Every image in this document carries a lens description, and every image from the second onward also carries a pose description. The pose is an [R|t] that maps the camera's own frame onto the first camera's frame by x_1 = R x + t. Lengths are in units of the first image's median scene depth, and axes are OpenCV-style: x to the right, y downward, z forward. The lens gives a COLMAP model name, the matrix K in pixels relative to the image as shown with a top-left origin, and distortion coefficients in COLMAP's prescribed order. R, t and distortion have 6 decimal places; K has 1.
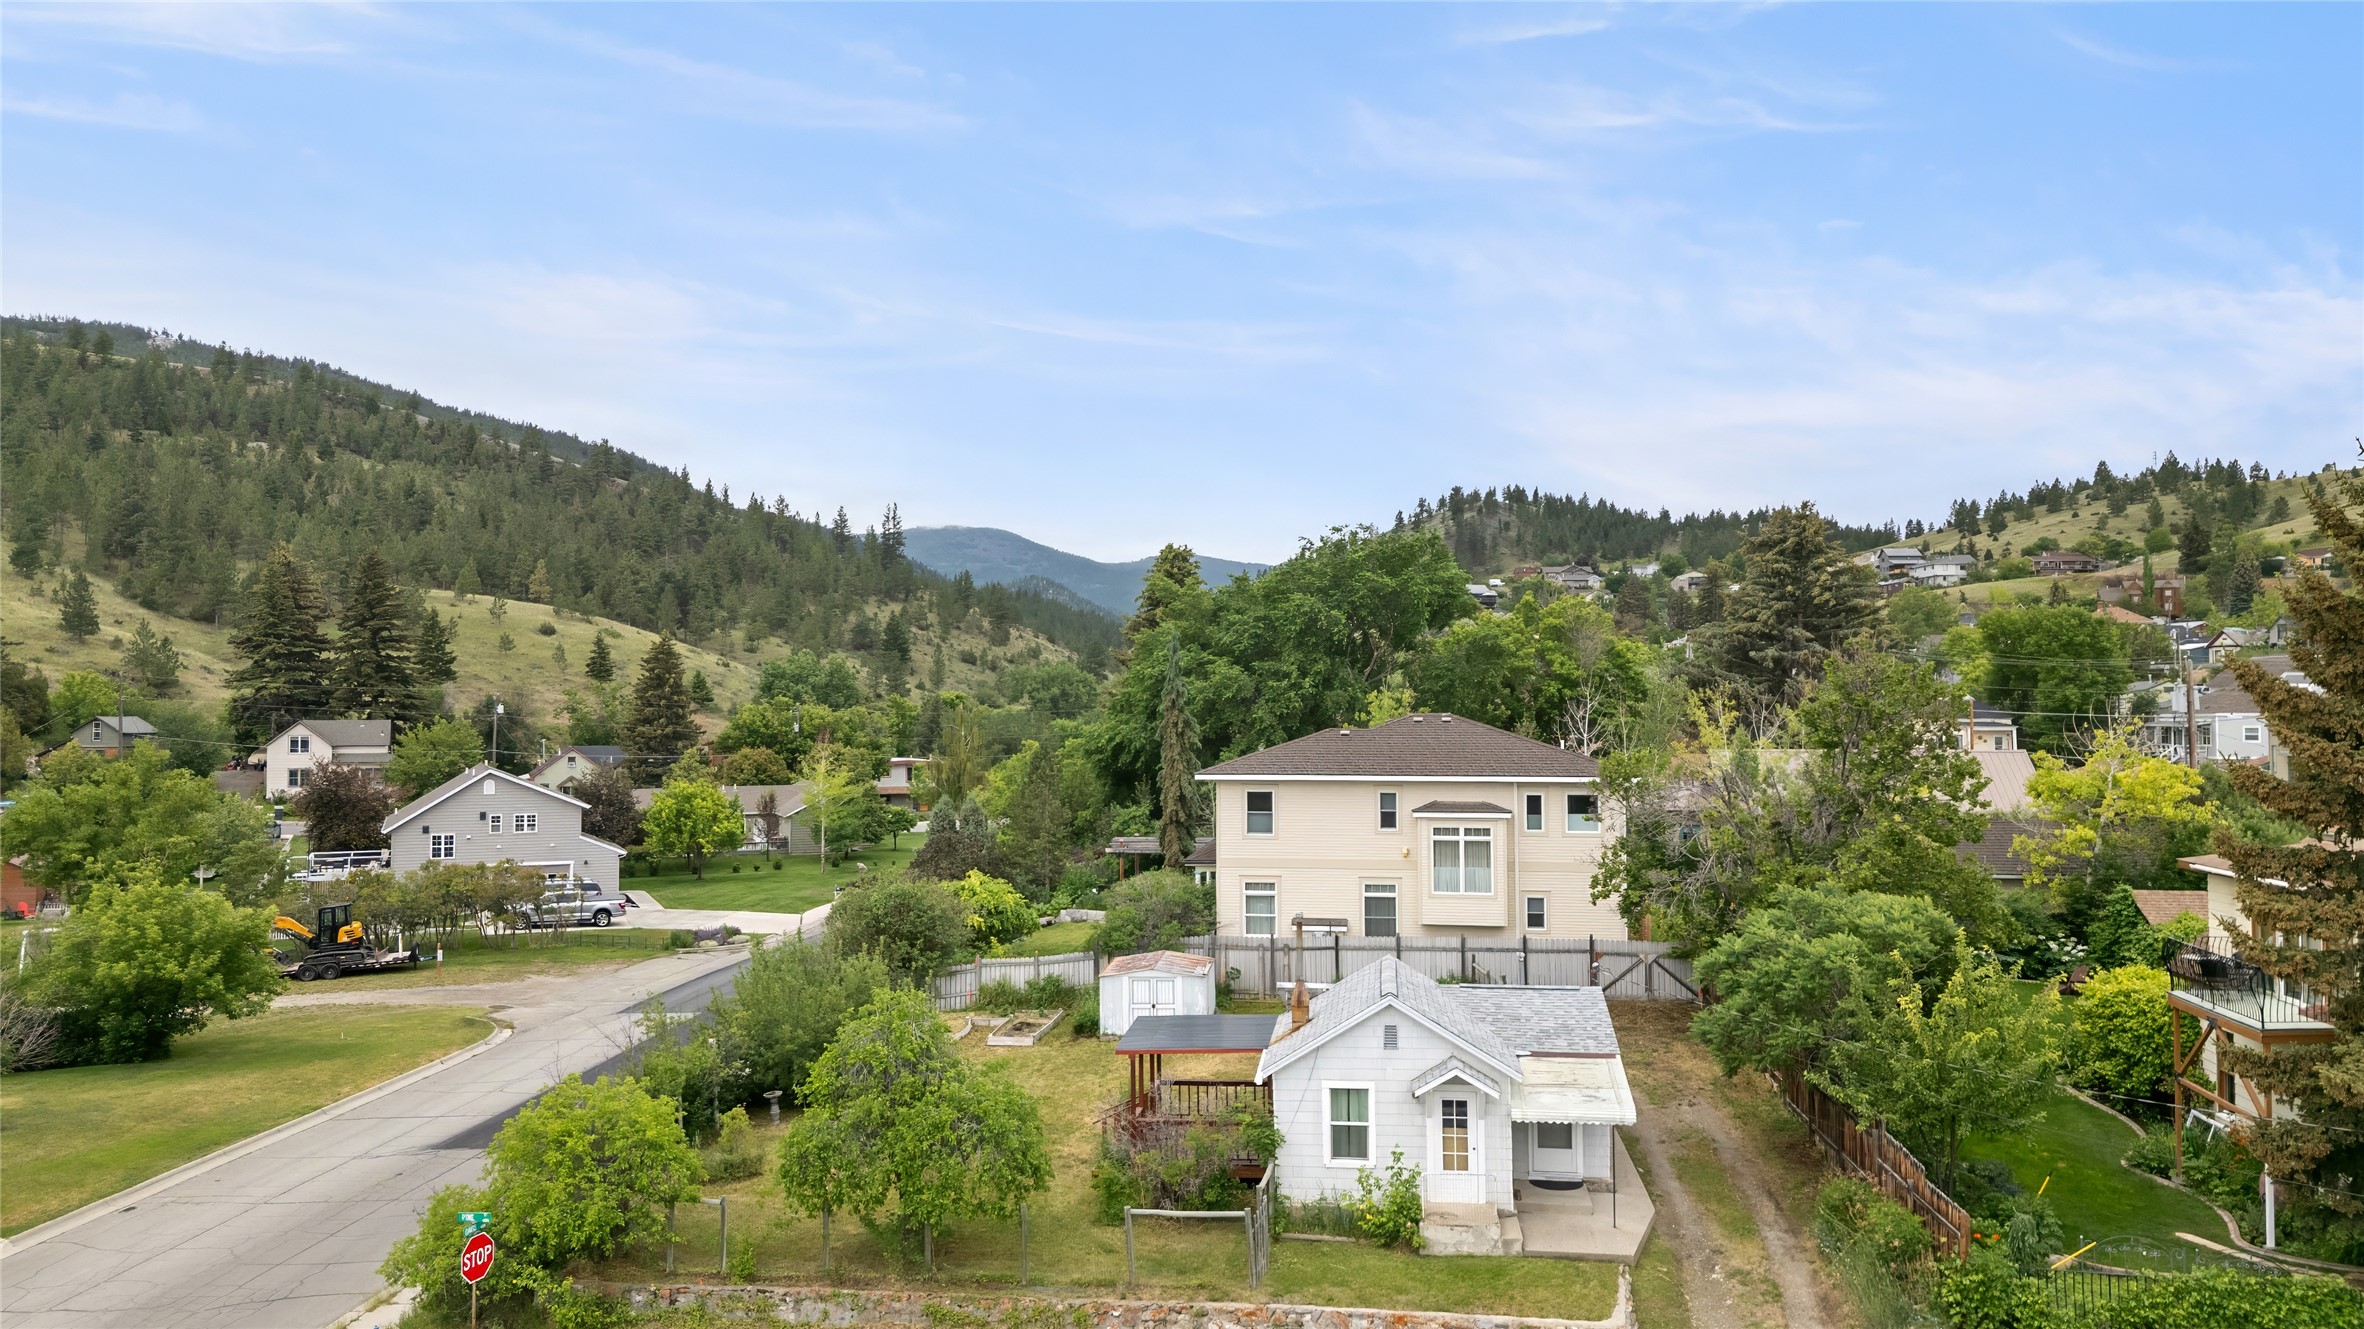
lens RADIAL K [[1667.4, 0, 1177.9], [0, 1667.4, 668.2], [0, 0, 1]] dist [0.088200, -0.098736]
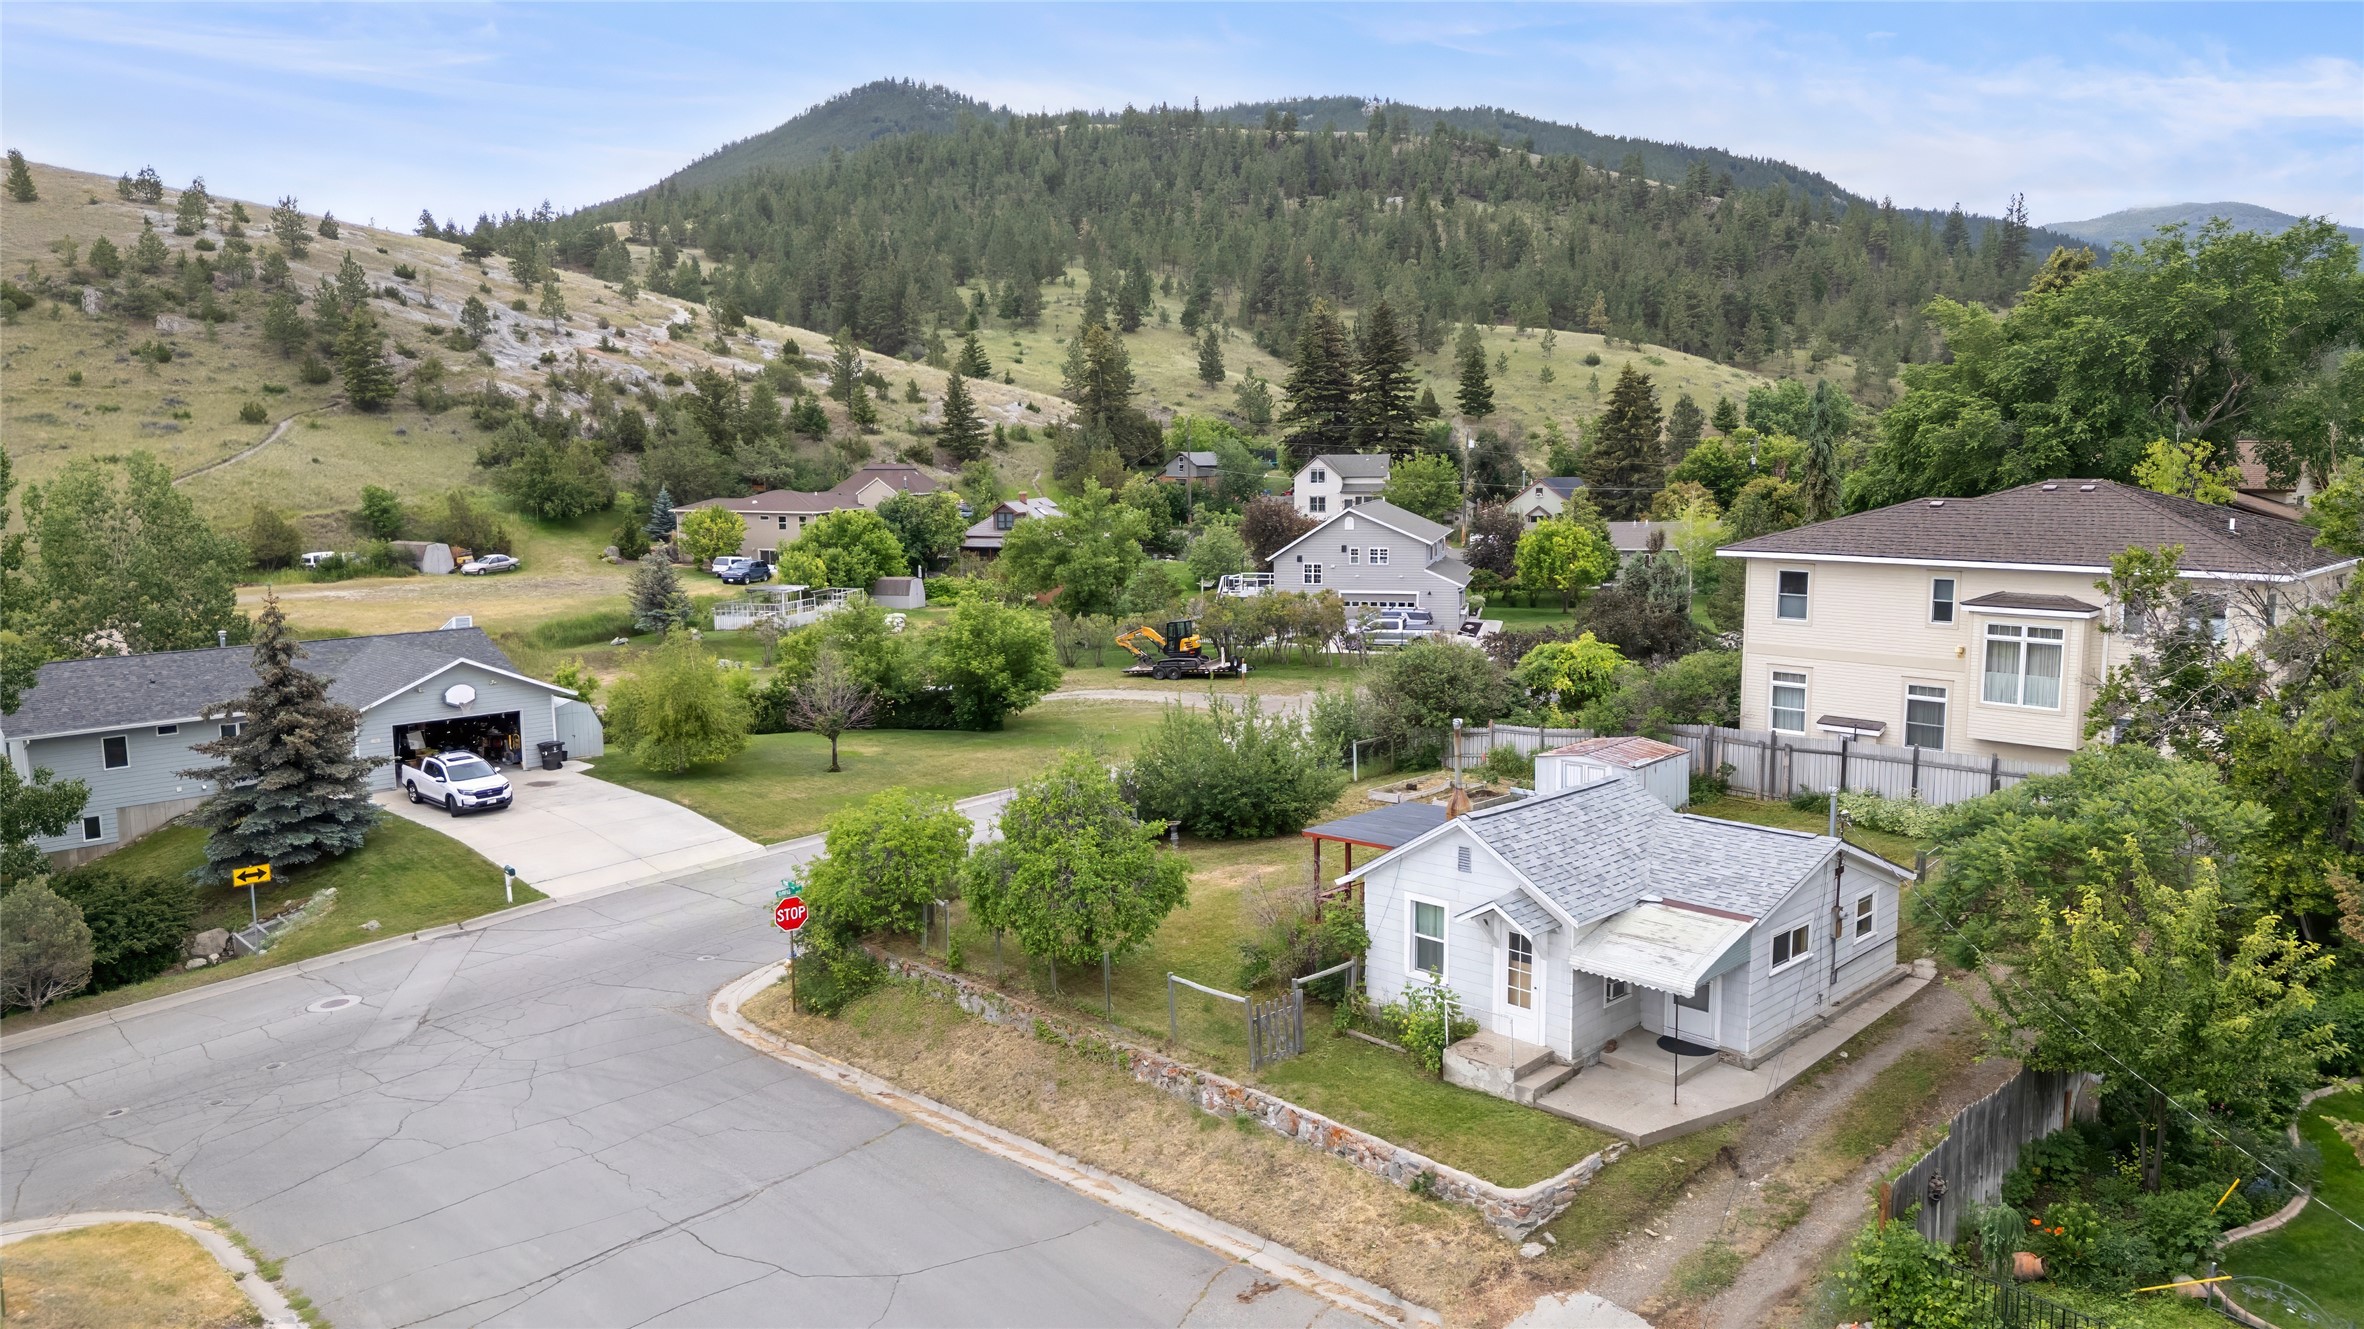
lens RADIAL K [[1632.2, 0, 1182.0], [0, 1632.2, 664.5], [0, 0, 1]] dist [0.120027, -0.241902]
pose [[0.788686, 0.078167, -0.609807, 0.337031], [0.024464, 0.987109, 0.158171, -0.022974], [0.614309, -0.139666, 0.776607, 0.121286]]
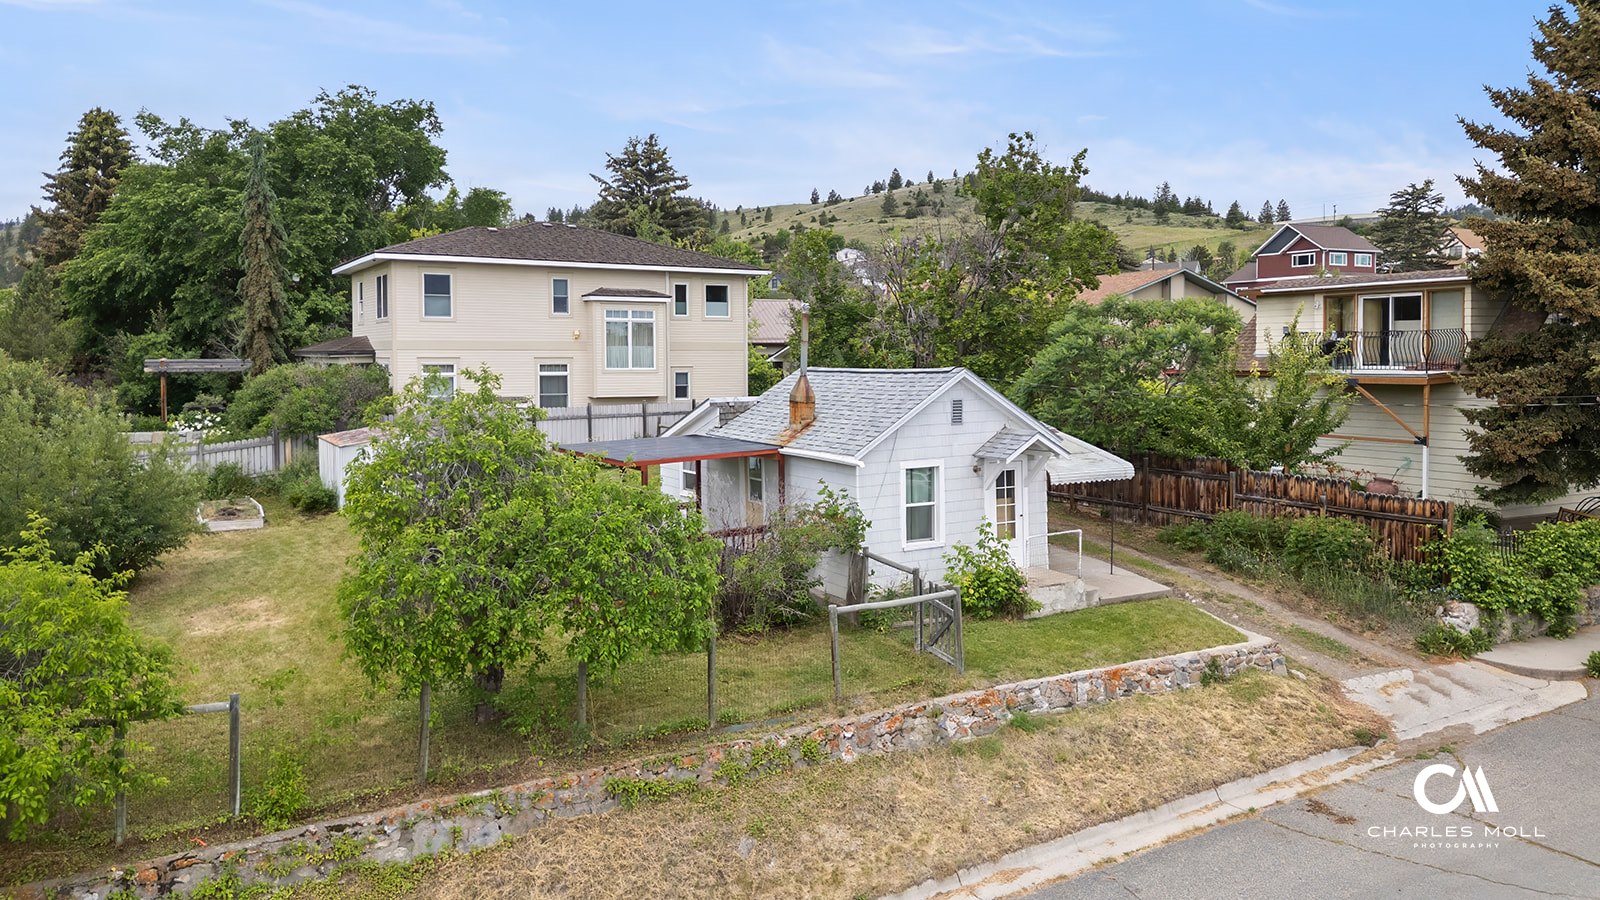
lens RADIAL K [[1131.8, 0, 786.5], [0, 1131.8, 403.4], [0, 0, 1]] dist [0.094065, -0.104795]
pose [[0.791786, -0.027016, 0.610201, -0.210784], [-0.016851, 0.997675, 0.066037, 0.105403], [-0.610566, -0.062570, 0.789490, 0.331090]]
